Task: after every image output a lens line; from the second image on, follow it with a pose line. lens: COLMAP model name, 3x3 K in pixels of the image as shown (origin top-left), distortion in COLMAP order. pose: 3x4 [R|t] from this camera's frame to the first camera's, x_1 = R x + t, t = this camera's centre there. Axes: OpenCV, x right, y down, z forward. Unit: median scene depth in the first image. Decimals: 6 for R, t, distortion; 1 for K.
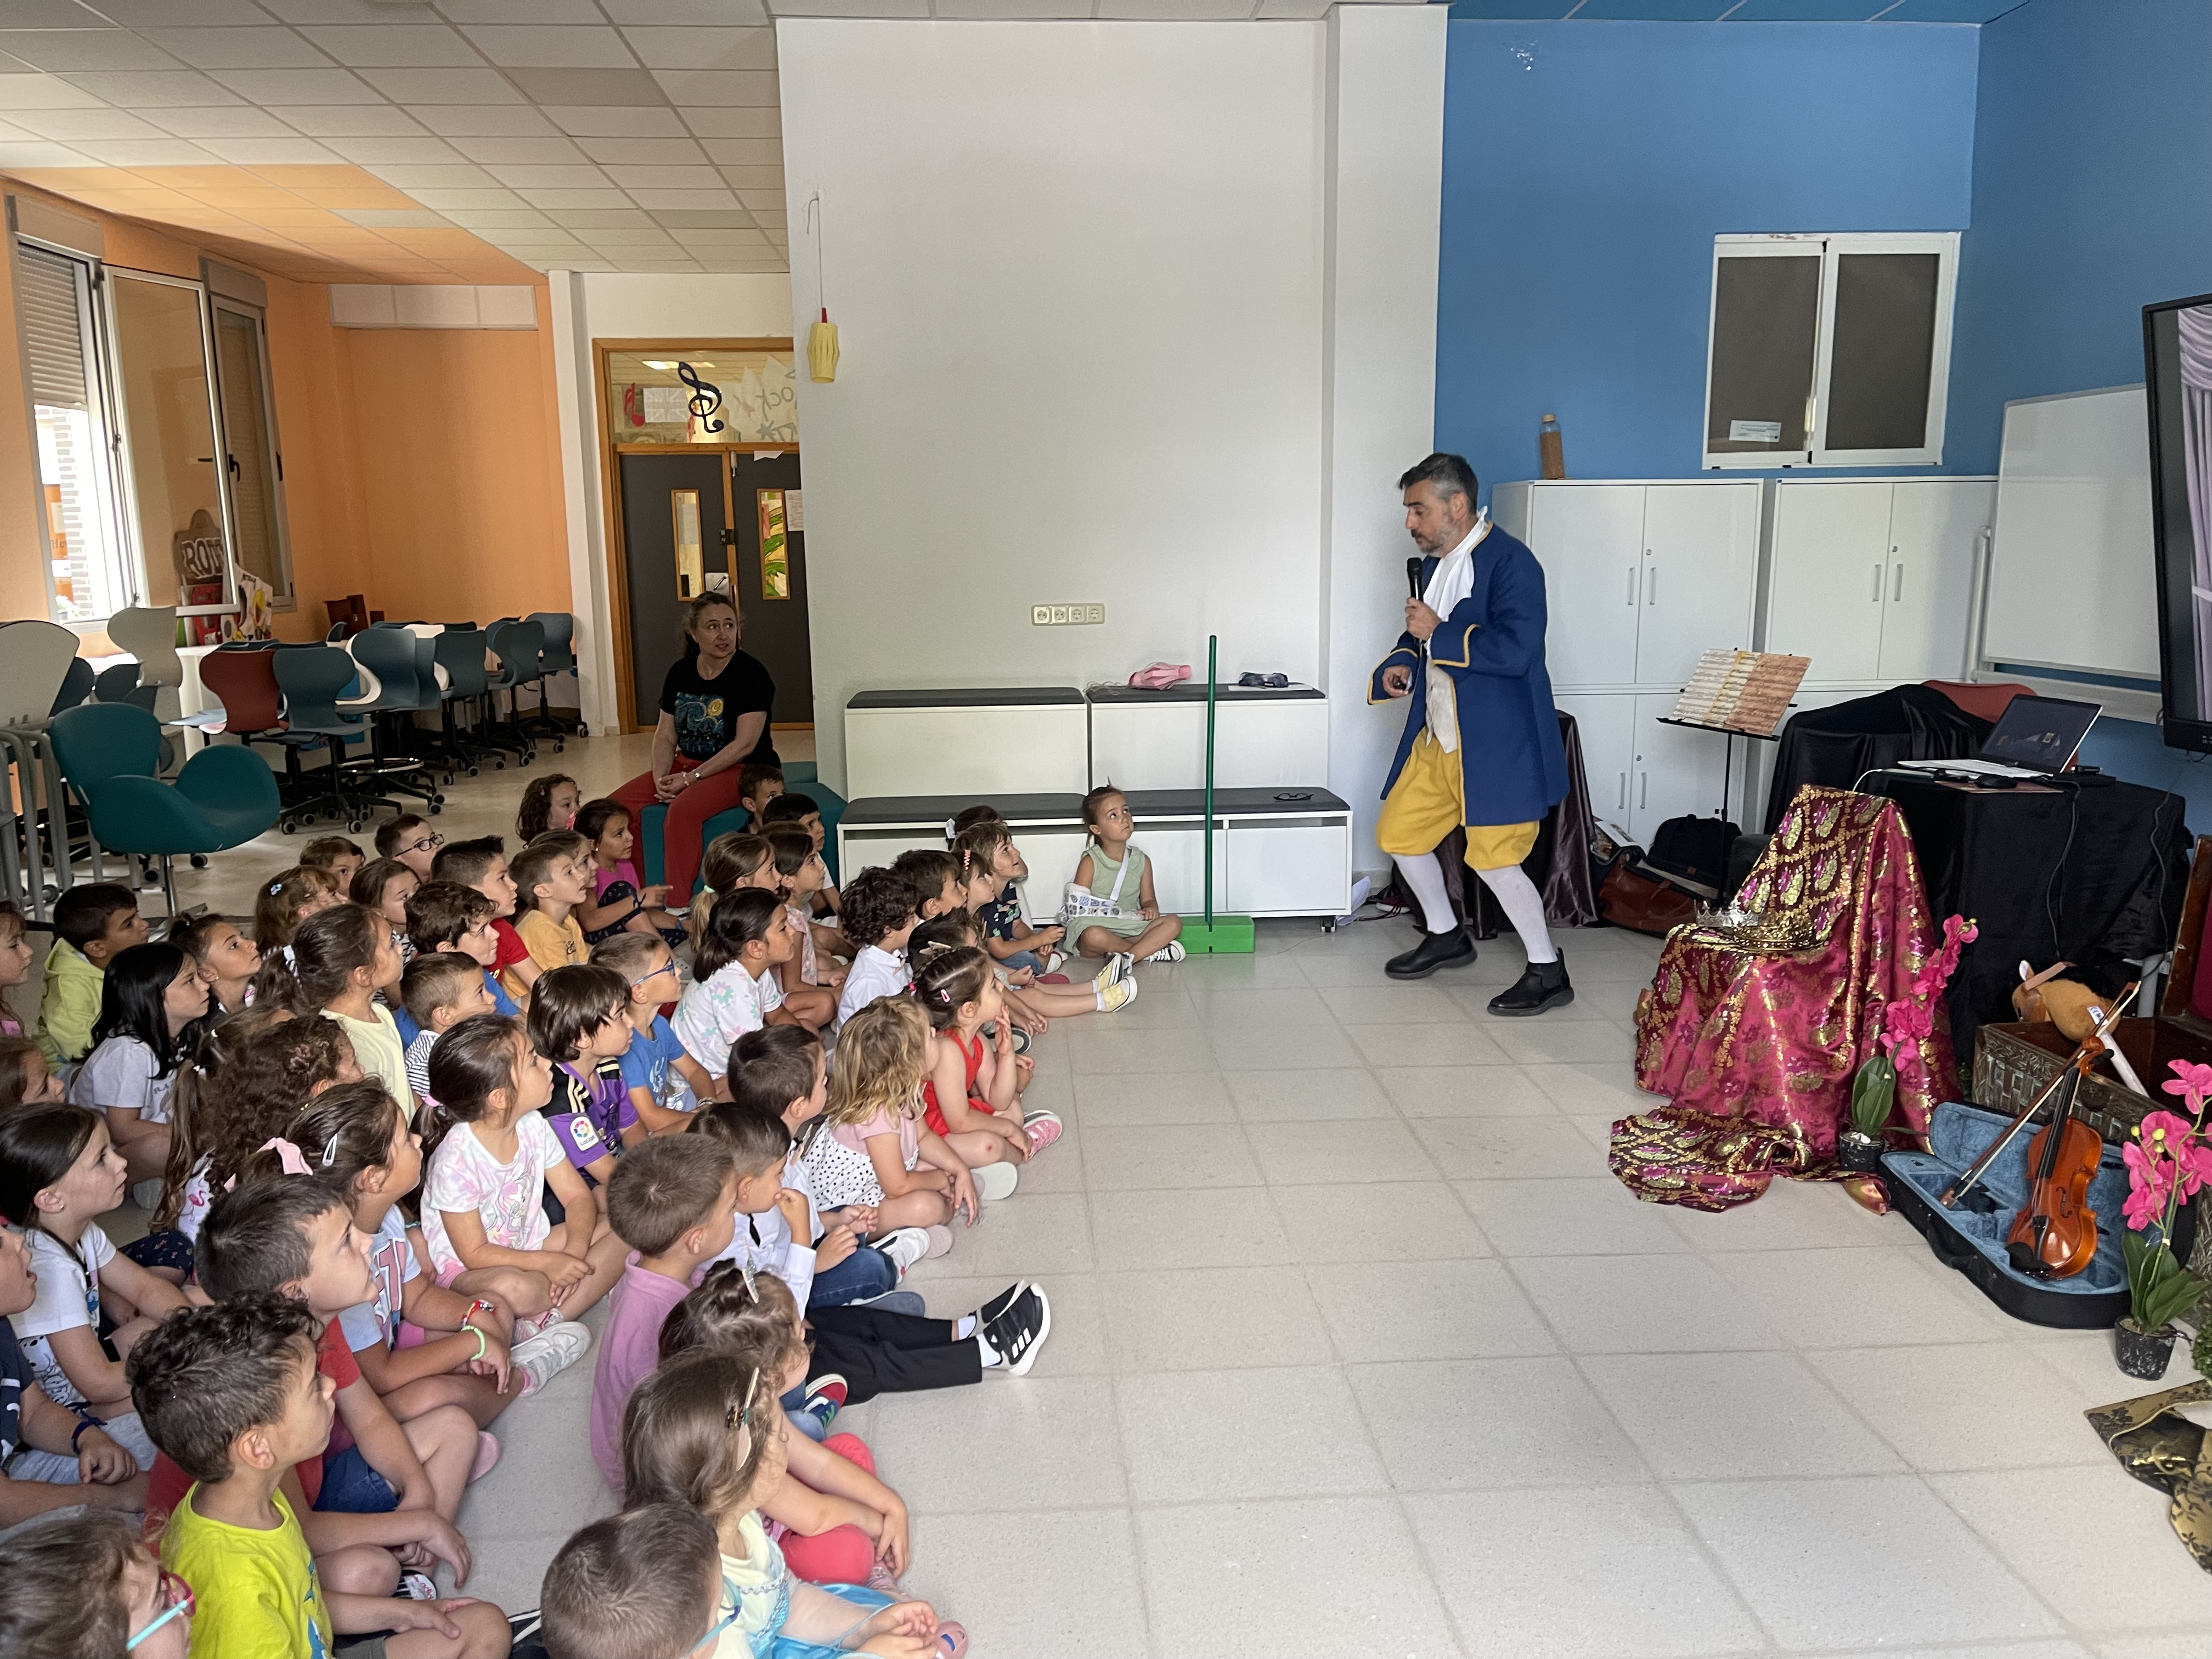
lens RADIAL K [[1673.3, 0, 1094.6], [0, 1673.3, 841.4], [0, 0, 1]] dist [0.066052, -0.087709]
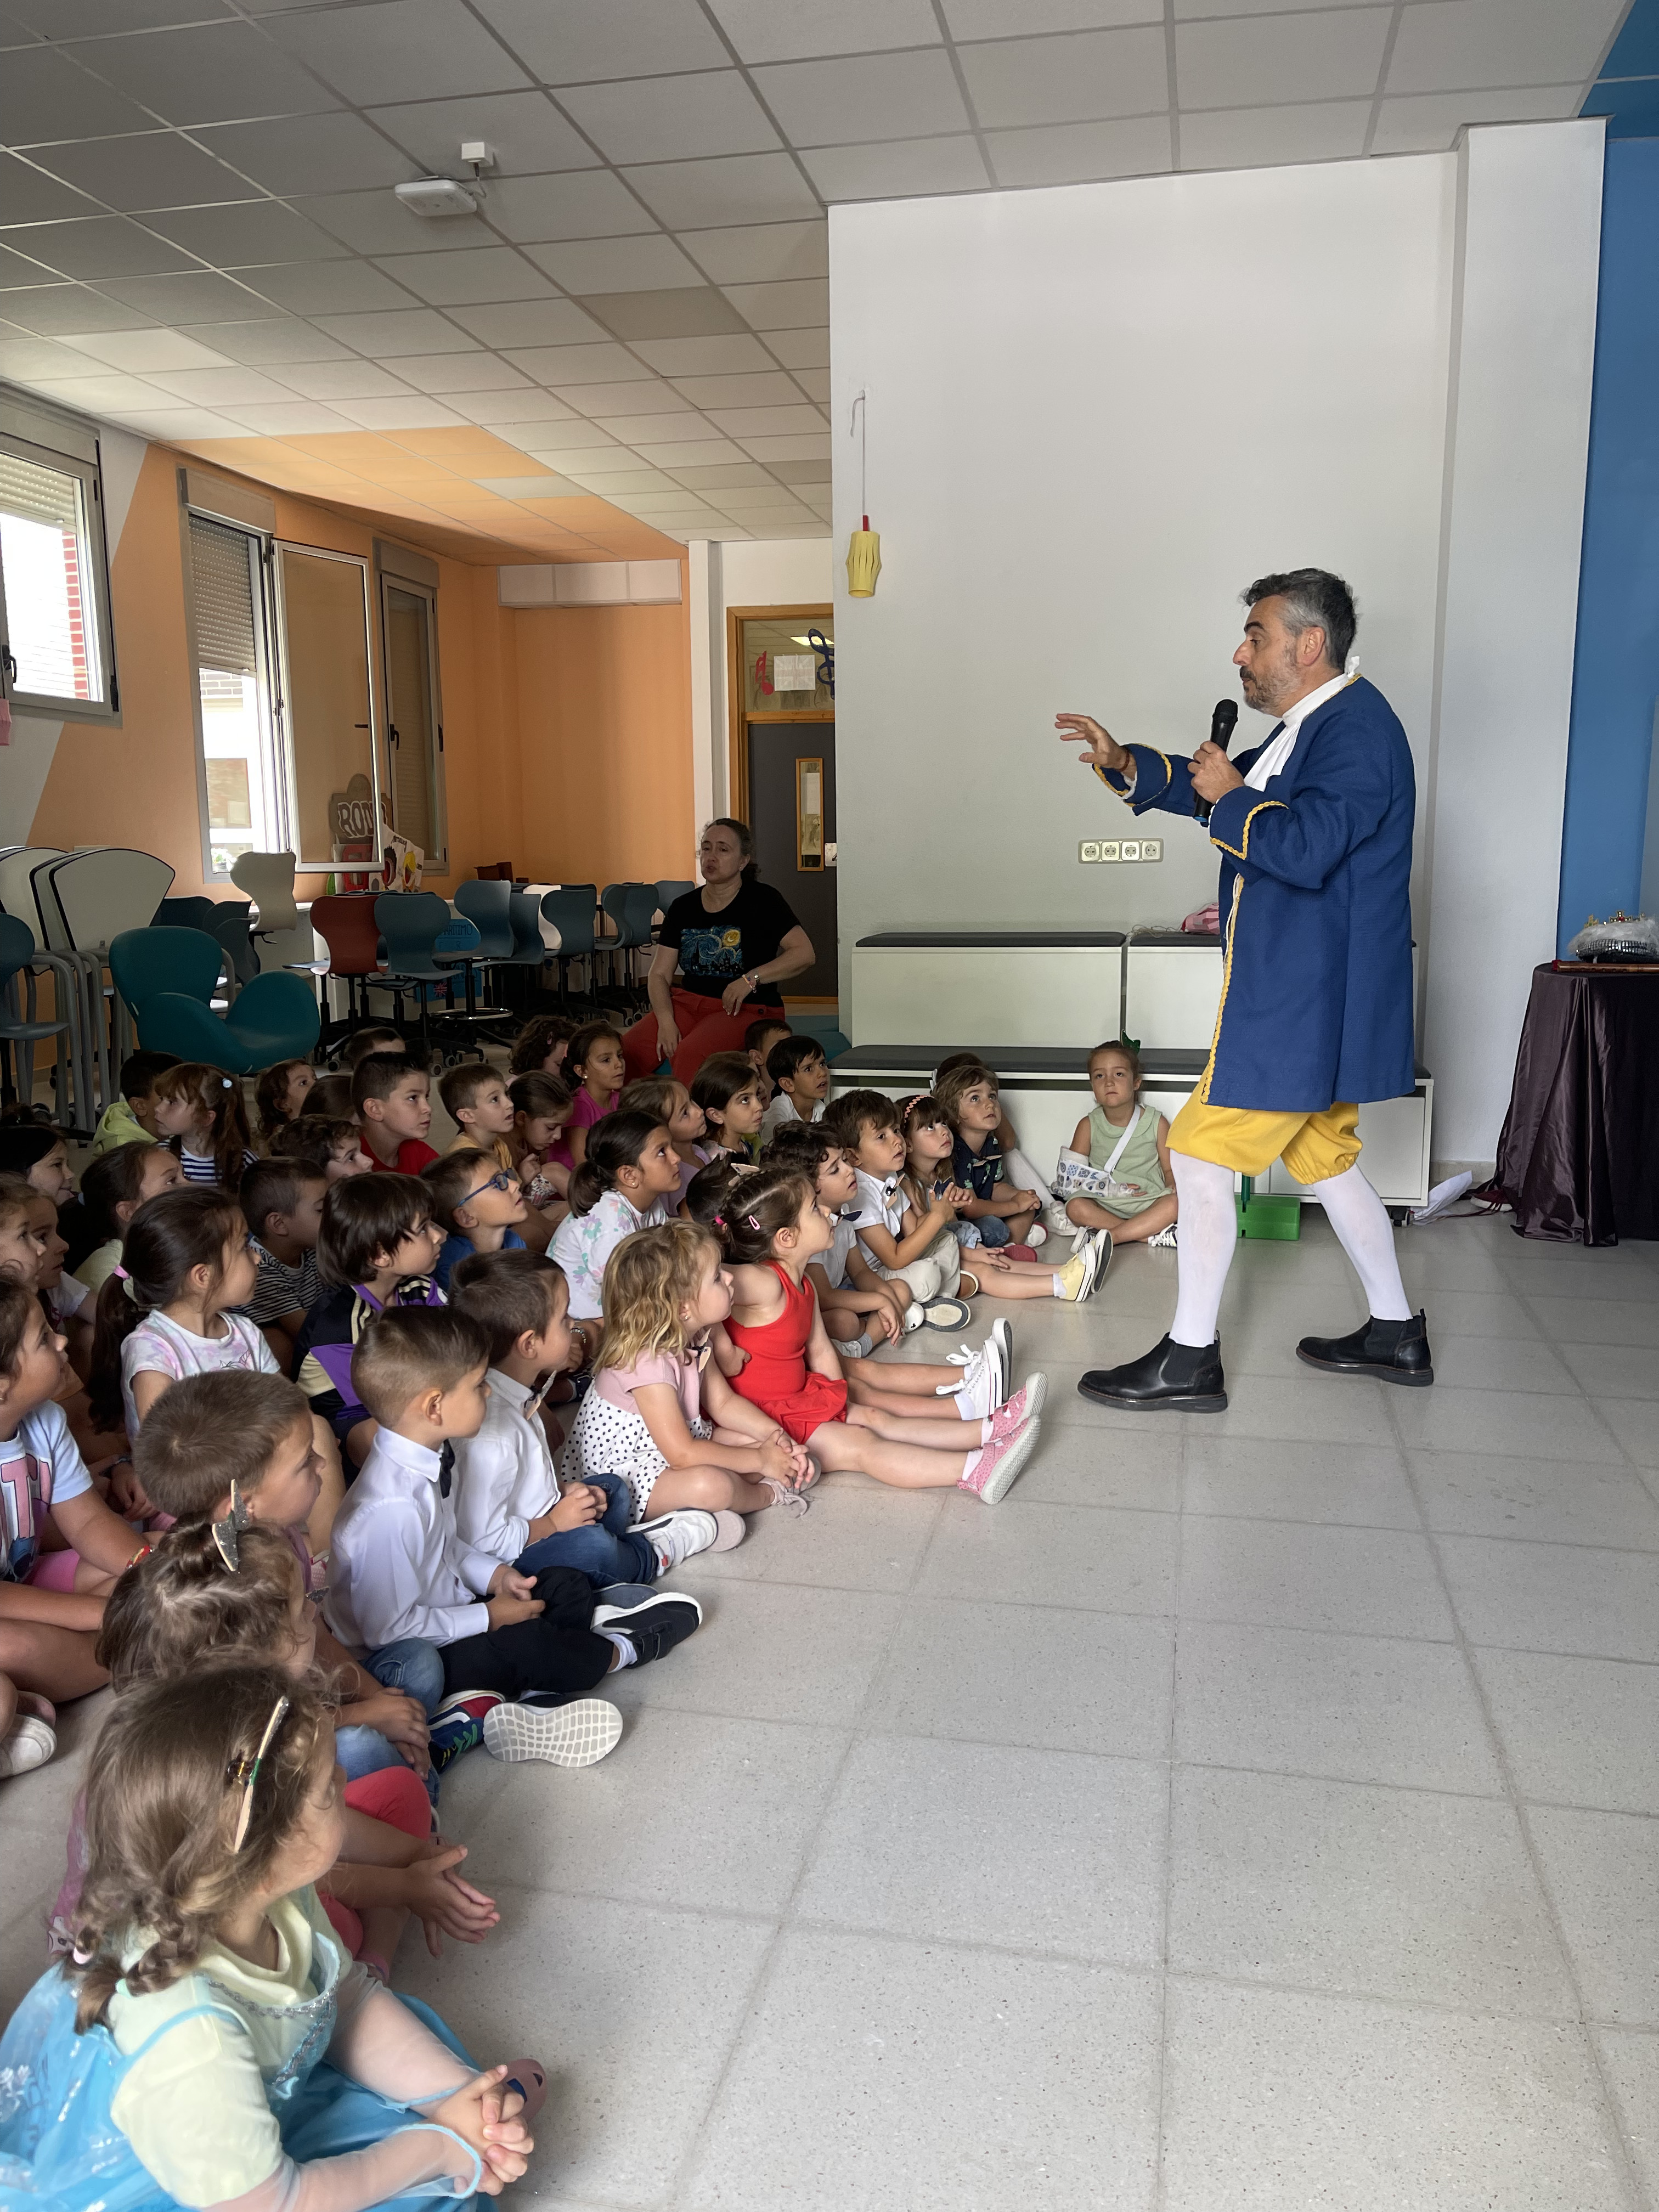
lens RADIAL K [[1673.3, 0, 842.0], [0, 1673.3, 1102.3], [0, 0, 1]] dist [0.066052, -0.087709]
pose [[0.964480, 0.046894, -0.259959, 0.069466], [-0.053667, 0.998378, -0.019013, 0.018956], [0.258646, 0.032289, 0.965432, 0.097823]]
